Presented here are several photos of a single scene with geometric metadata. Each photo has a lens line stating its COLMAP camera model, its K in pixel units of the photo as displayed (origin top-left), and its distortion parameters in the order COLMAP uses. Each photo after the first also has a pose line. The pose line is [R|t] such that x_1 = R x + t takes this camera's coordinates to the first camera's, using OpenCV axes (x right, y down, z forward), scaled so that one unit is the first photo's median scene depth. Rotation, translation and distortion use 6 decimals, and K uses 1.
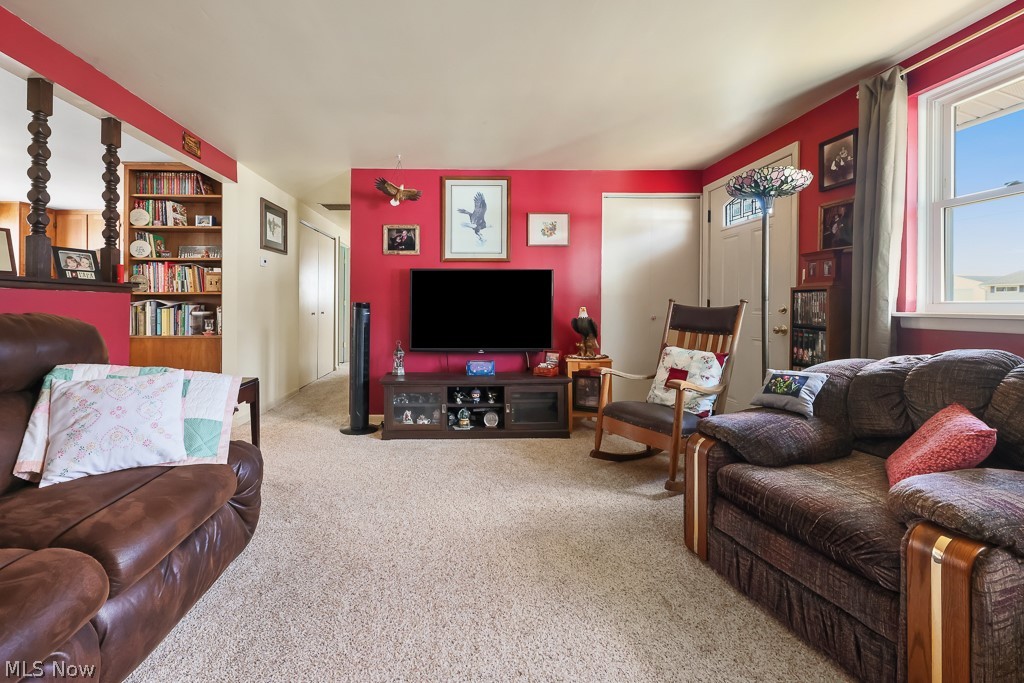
lens RADIAL K [[425.0, 0, 511.8], [0, 425.0, 309.6], [0, 0, 1]] dist [0.000470, -0.000529]
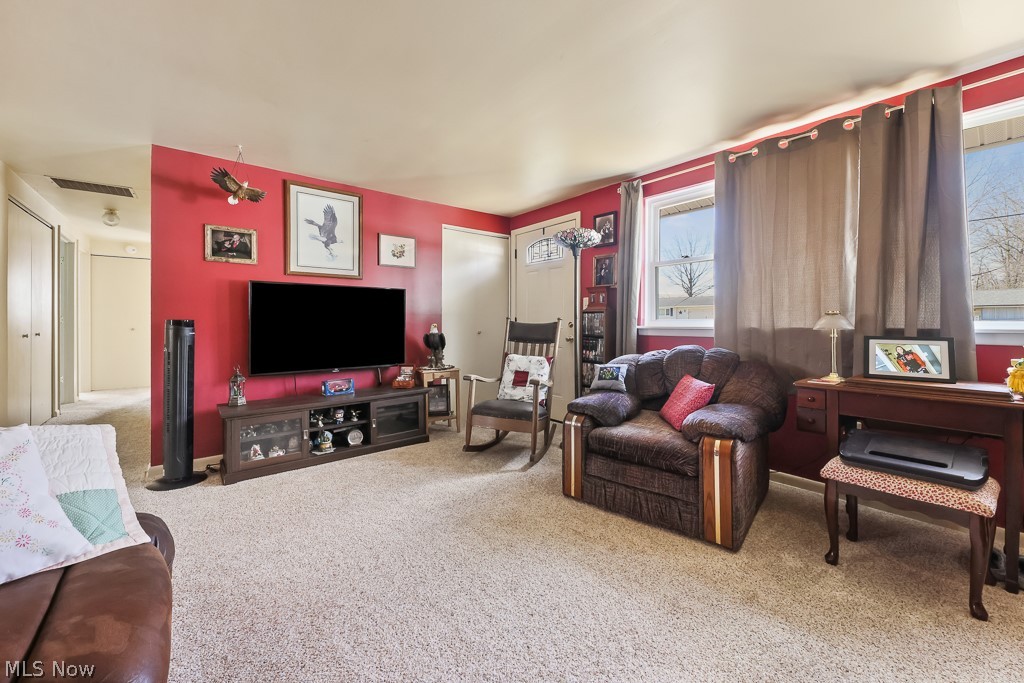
lens RADIAL K [[394.1, 0, 508.8], [0, 394.1, 329.2], [0, 0, 1]] dist [0.011737, -0.009137]
pose [[0.796188, -0.013676, 0.604895, -0.319086], [0.008529, 0.999899, 0.011380, -0.002194], [-0.604990, -0.003902, 0.796224, 0.048166]]
